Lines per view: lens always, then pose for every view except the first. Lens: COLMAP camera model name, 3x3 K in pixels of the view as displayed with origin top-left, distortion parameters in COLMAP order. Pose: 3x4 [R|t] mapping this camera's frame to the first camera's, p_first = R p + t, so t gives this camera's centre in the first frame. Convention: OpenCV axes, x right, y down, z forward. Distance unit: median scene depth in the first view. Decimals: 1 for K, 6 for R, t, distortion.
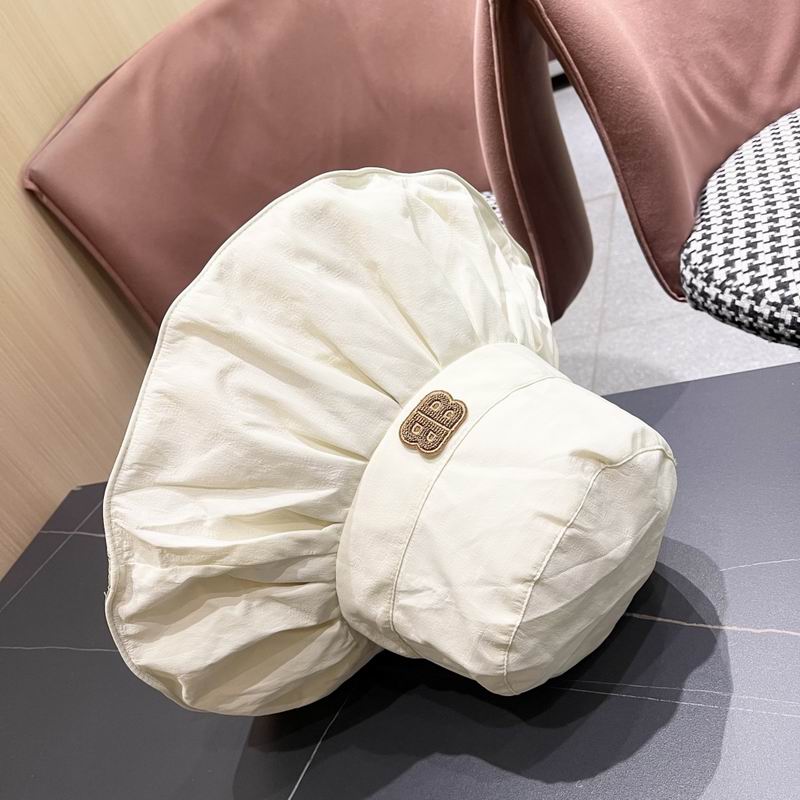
lens RADIAL K [[831.1, 0, 405.6], [0, 831.1, 409.8], [0, 0, 1]] dist [0.022224, 0.000000]
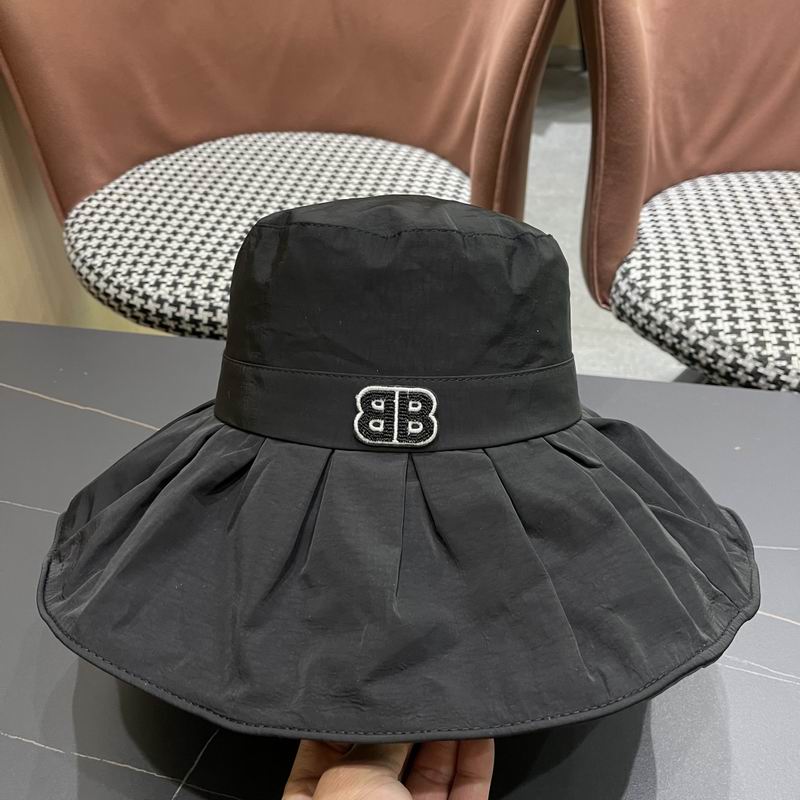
lens RADIAL K [[831.1, 0, 395.0], [0, 831.1, 415.5], [0, 0, 1]] dist [0.022224, 0.000000]
pose [[0.913914, 0.247511, 0.321713, -0.256141], [-0.262238, 0.965000, 0.002532, 0.081474], [-0.309826, -0.086679, 0.946834, 0.031309]]
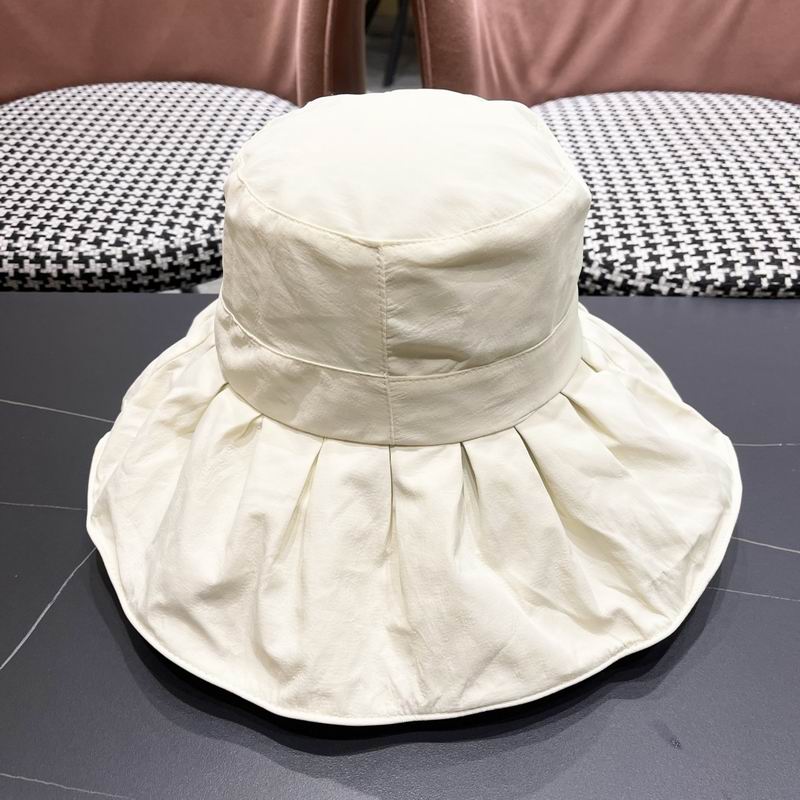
lens RADIAL K [[831.1, 0, 396.6], [0, 831.1, 416.2], [0, 0, 1]] dist [0.022224, 0.000000]
pose [[0.900722, 0.166524, 0.401209, -0.121181], [-0.176110, 0.984282, -0.013160, 0.127978], [-0.397095, -0.058804, 0.915892, 0.061447]]
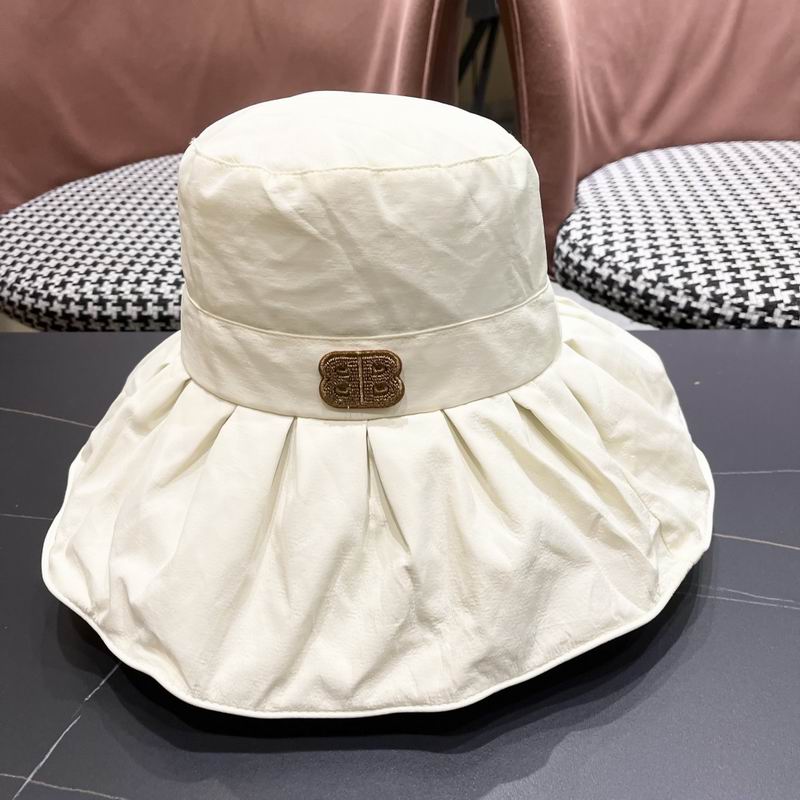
lens RADIAL K [[831.1, 0, 397.3], [0, 831.1, 416.7], [0, 0, 1]] dist [0.022224, 0.000000]
pose [[0.928592, 0.206985, 0.308015, -0.130891], [-0.184820, 0.977690, -0.099816, 0.184968], [-0.321804, 0.035761, 0.946131, 0.098948]]
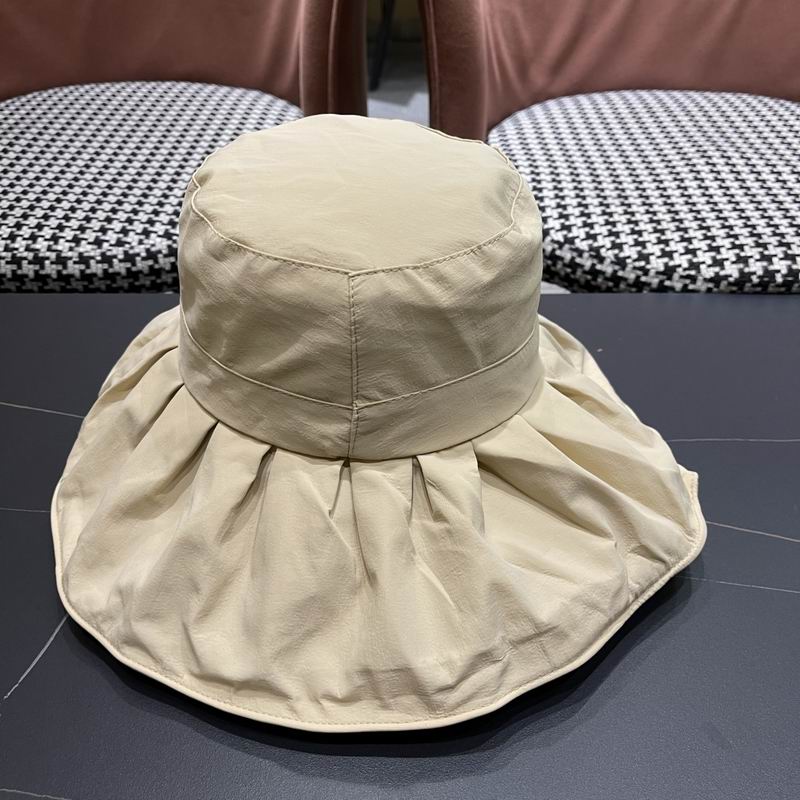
lens RADIAL K [[831.1, 0, 396.7], [0, 831.1, 416.4], [0, 0, 1]] dist [0.022224, 0.000000]
pose [[0.892836, 0.159753, 0.421098, -0.143855], [-0.164840, 0.986014, -0.024565, 0.139659], [-0.419133, -0.047481, 0.906682, 0.091639]]
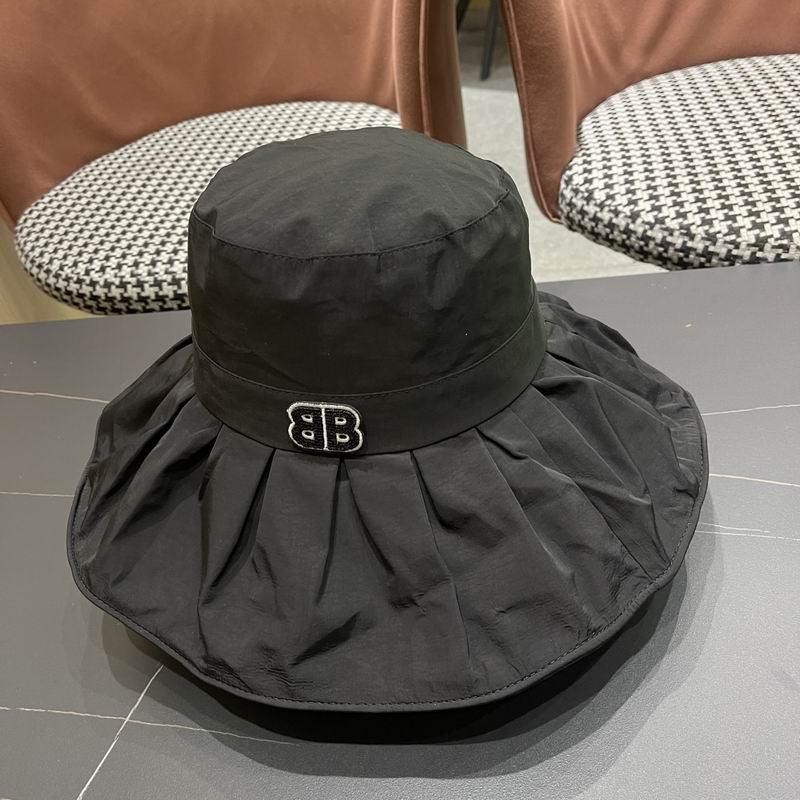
lens RADIAL K [[831.1, 0, 410.2], [0, 831.1, 416.6], [0, 0, 1]] dist [0.022224, 0.000000]
pose [[0.953826, 0.101711, 0.282613, -0.133893], [-0.109382, 0.993934, 0.011456, 0.136131], [-0.279733, -0.041840, 0.959166, 0.010514]]
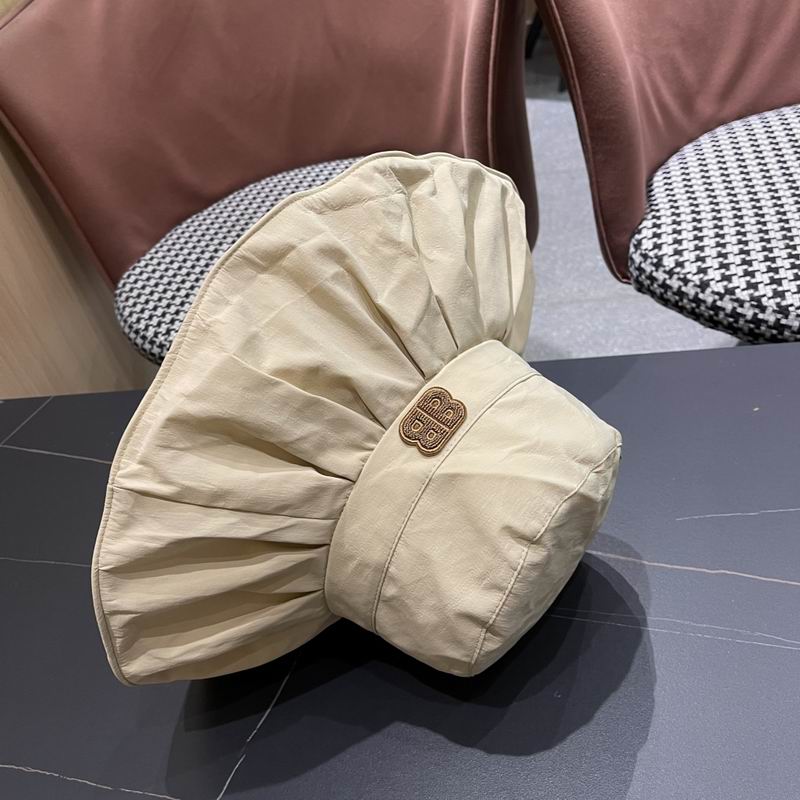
lens RADIAL K [[831.1, 0, 395.2], [0, 831.1, 408.1], [0, 0, 1]] dist [0.022224, 0.000000]
pose [[0.980752, 0.097174, 0.169361, -0.137998], [-0.103261, 0.994274, 0.027489, 0.035230], [-0.165720, -0.044448, 0.985171, -0.027828]]
